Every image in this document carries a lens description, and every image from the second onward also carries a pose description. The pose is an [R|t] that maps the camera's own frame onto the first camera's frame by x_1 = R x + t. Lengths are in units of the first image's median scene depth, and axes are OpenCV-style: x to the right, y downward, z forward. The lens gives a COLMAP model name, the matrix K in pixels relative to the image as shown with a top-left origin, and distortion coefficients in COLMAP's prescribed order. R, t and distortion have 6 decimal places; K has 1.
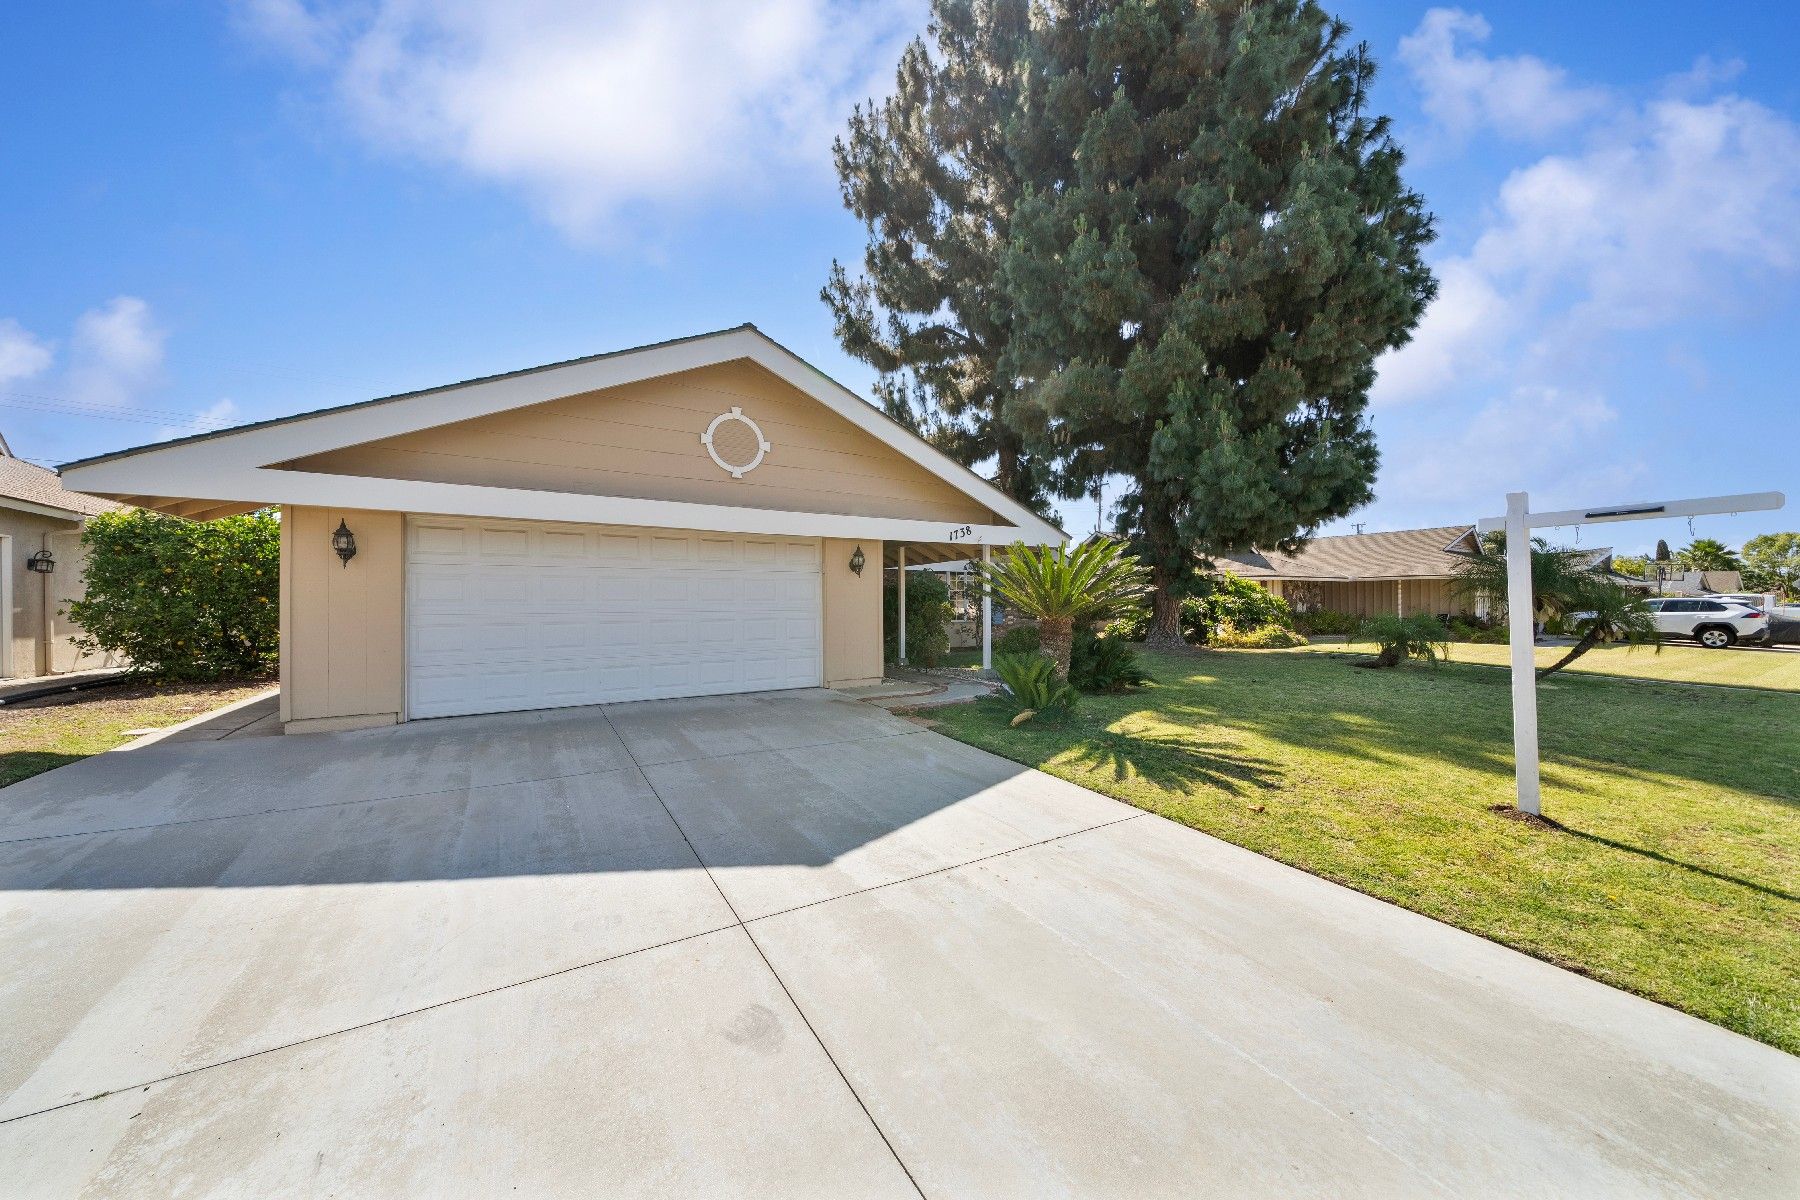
lens RADIAL K [[616.2, 0, 899.5], [0, 616.2, 598.5], [0, 0, 1]] dist [0.000002, -0.000102]
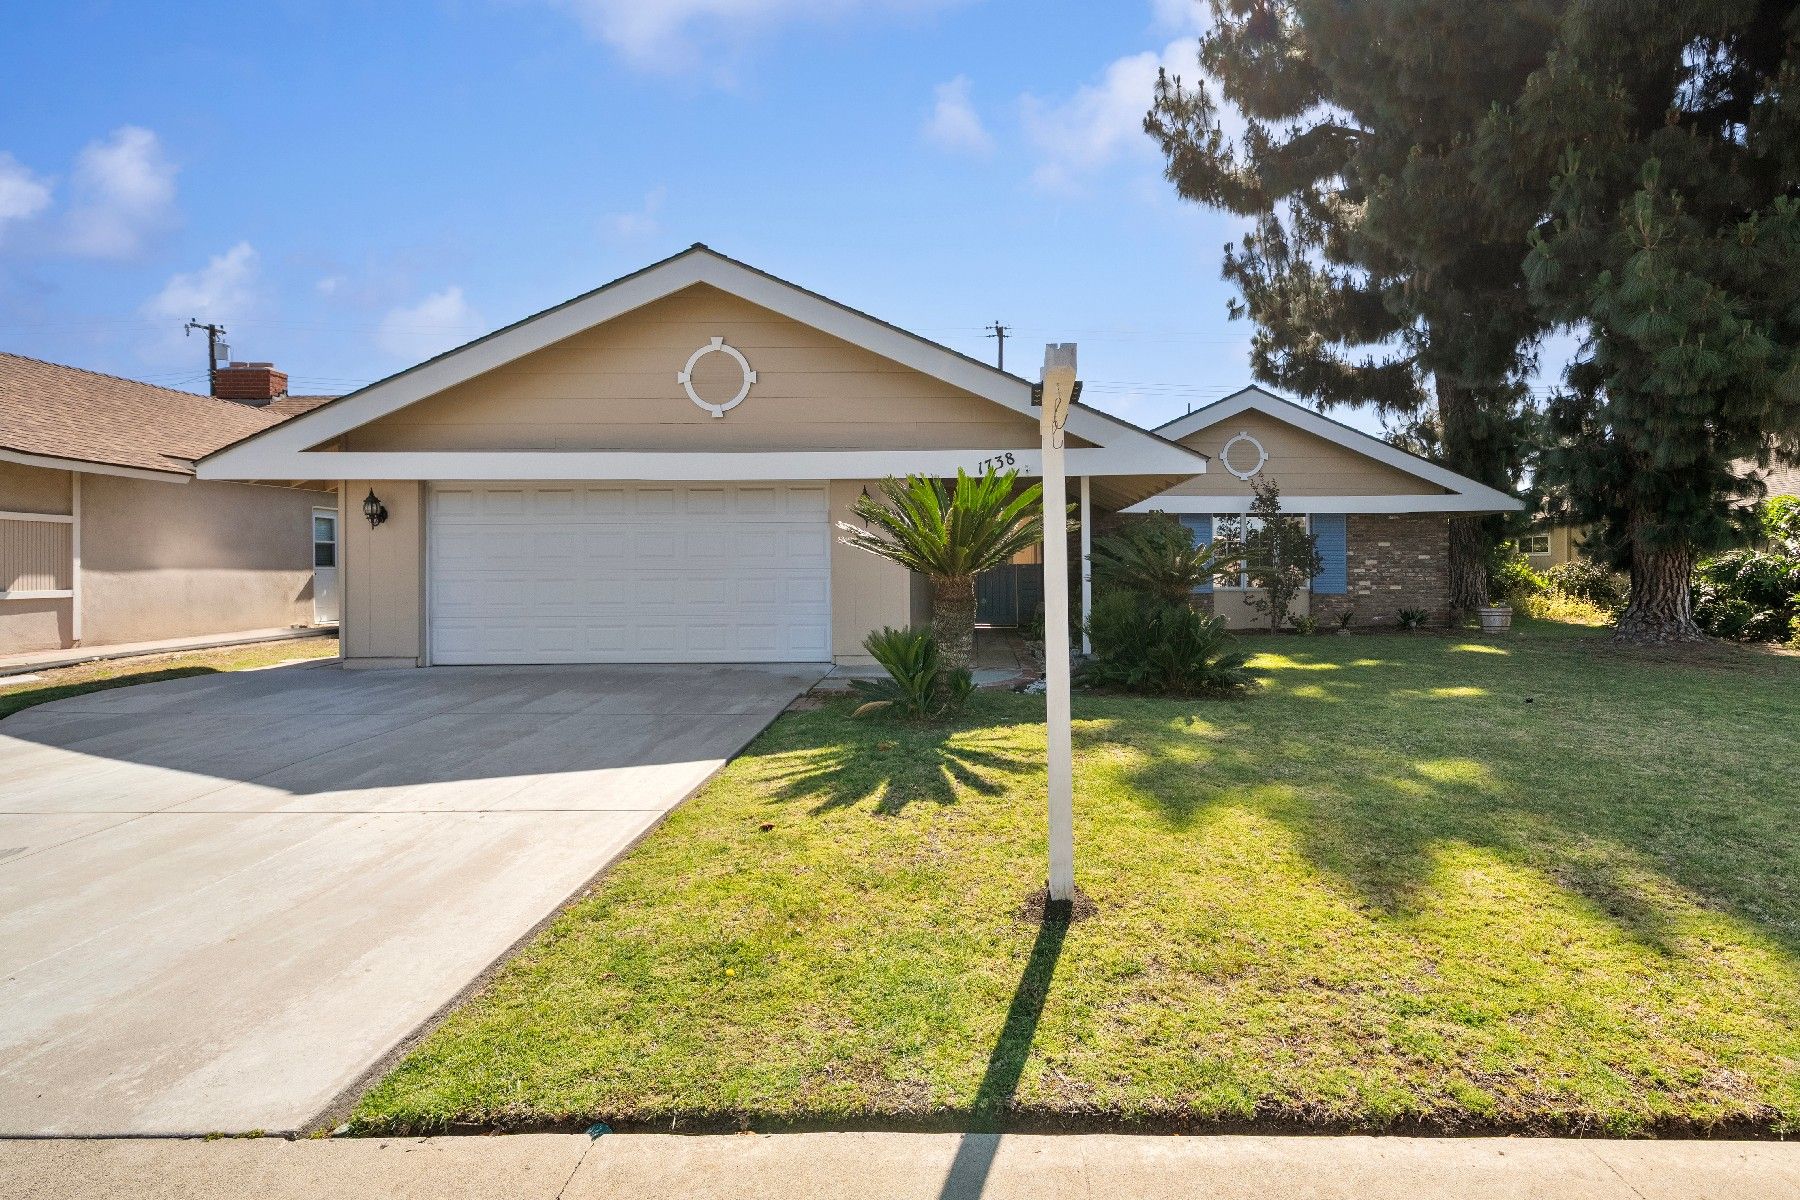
lens RADIAL K [[839.9, 0, 873.6], [0, 839.9, 561.5], [0, 0, 1]] dist [0.001379, 0.000220]
pose [[0.859342, -0.002212, -0.511397, 0.480933], [0.004671, 0.999983, 0.003523, 0.005710], [0.511380, -0.005417, 0.859338, 0.074145]]
